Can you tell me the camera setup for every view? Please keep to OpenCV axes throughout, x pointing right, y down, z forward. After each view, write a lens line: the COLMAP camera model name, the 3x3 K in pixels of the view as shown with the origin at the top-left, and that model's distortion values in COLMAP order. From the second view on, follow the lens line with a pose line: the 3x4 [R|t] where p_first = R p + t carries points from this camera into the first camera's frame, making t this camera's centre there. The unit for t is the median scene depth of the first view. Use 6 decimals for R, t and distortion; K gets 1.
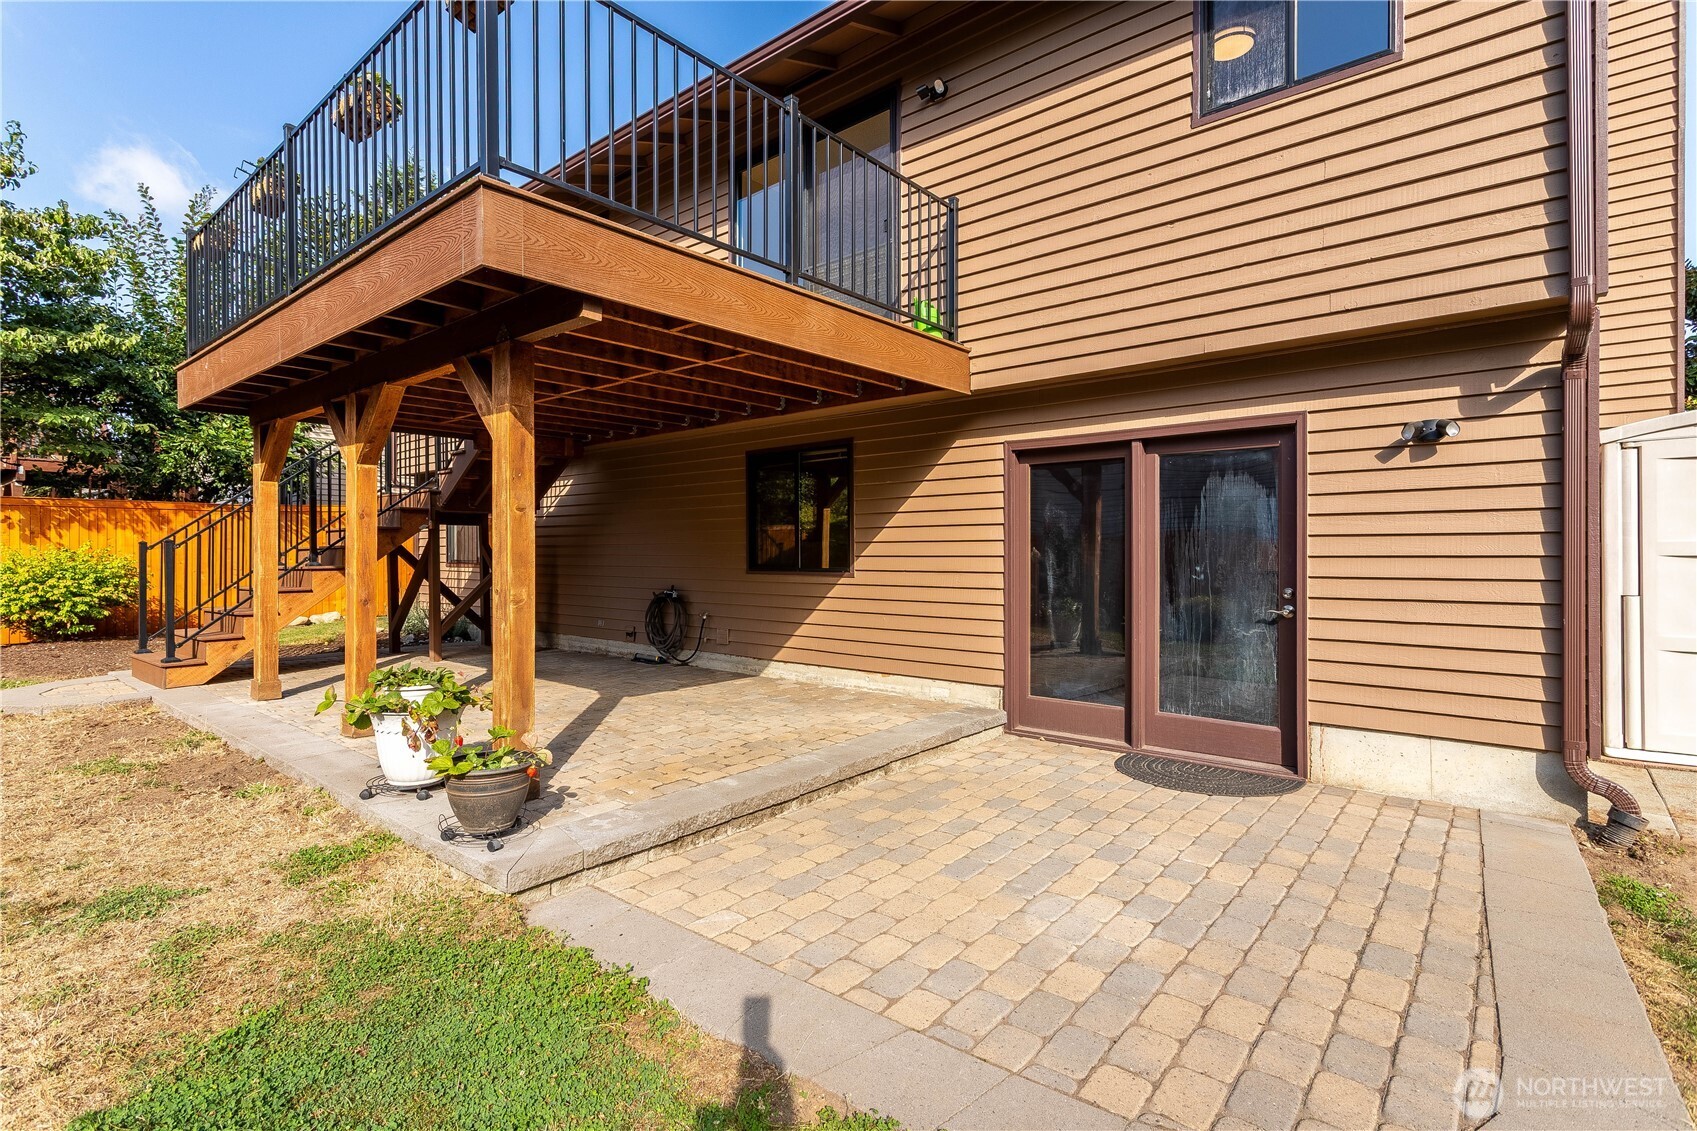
lens RADIAL K [[810.4, 0, 842.1], [0, 810.4, 555.3], [0, 0, 1]] dist [0.002405, 0.001195]
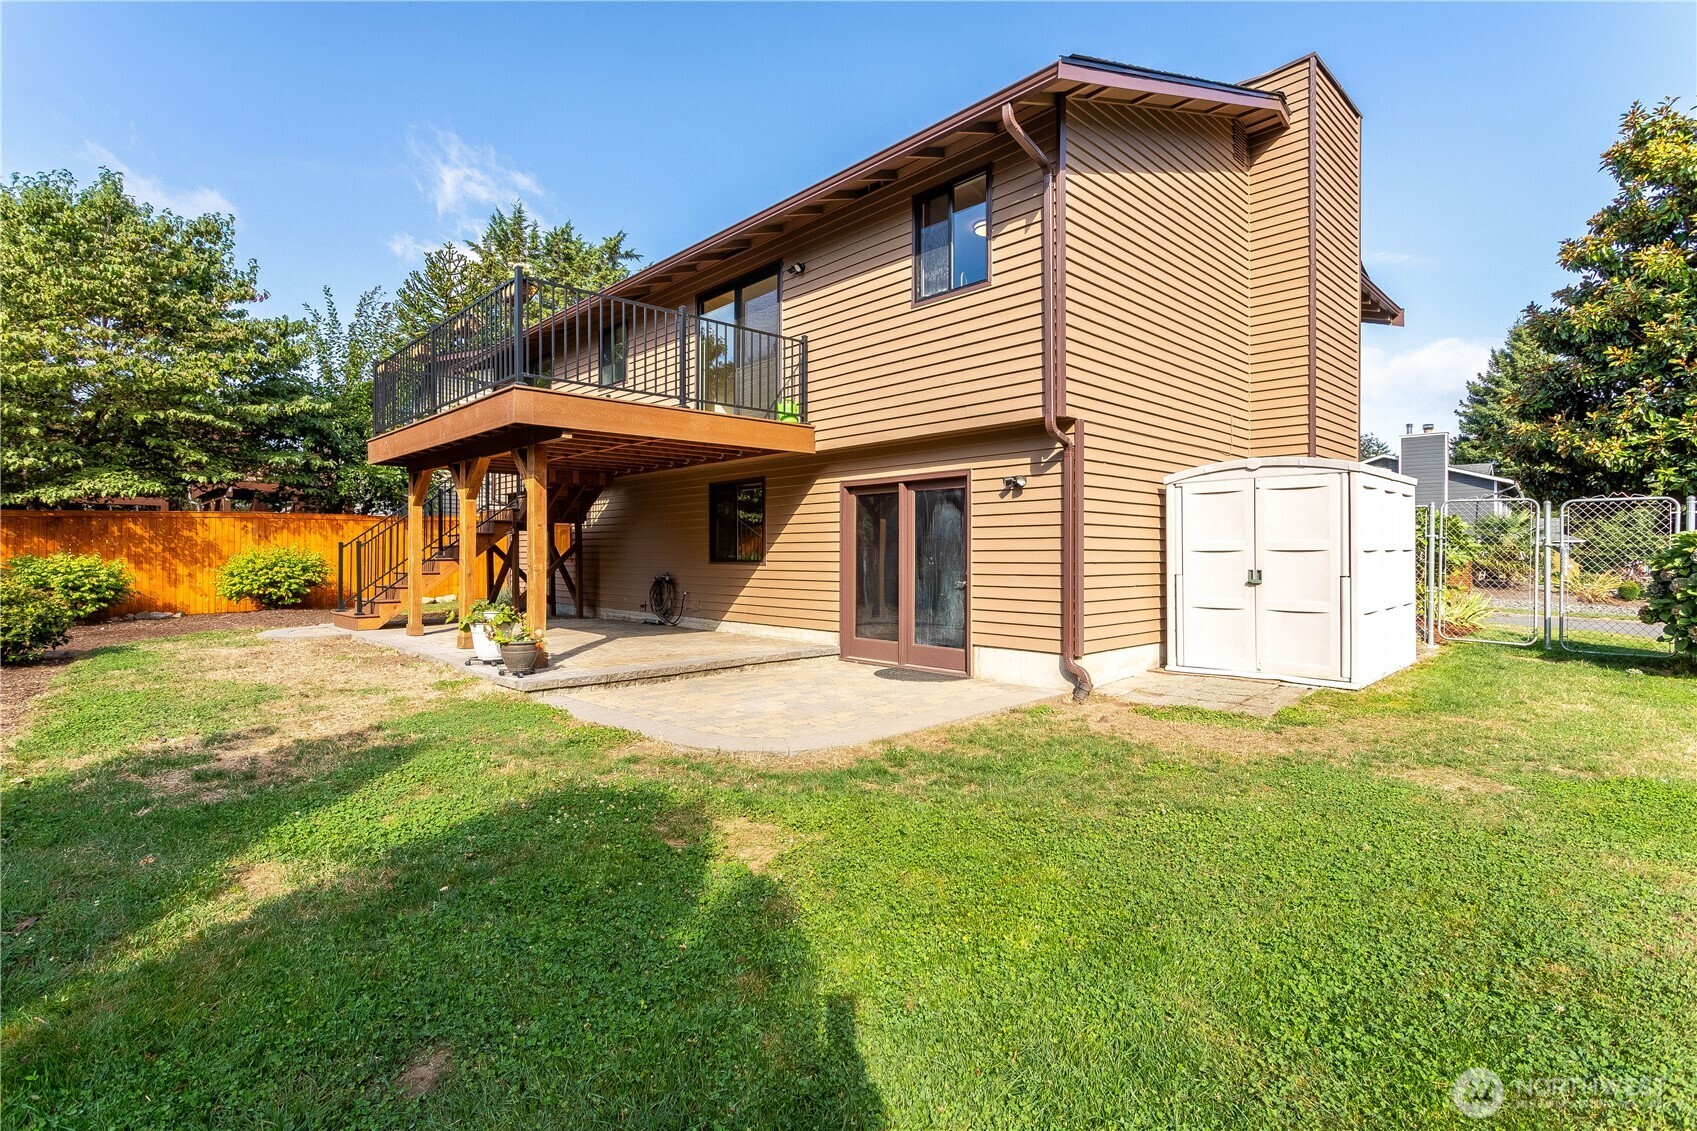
lens RADIAL K [[810.4, 0, 838.8], [0, 810.4, 556.2], [0, 0, 1]] dist [0.002405, 0.001195]
pose [[0.993517, 0.003779, -0.113623, 0.193427], [-0.004153, 0.999987, -0.003058, 0.007918], [0.113610, 0.003510, 0.993519, -0.312414]]
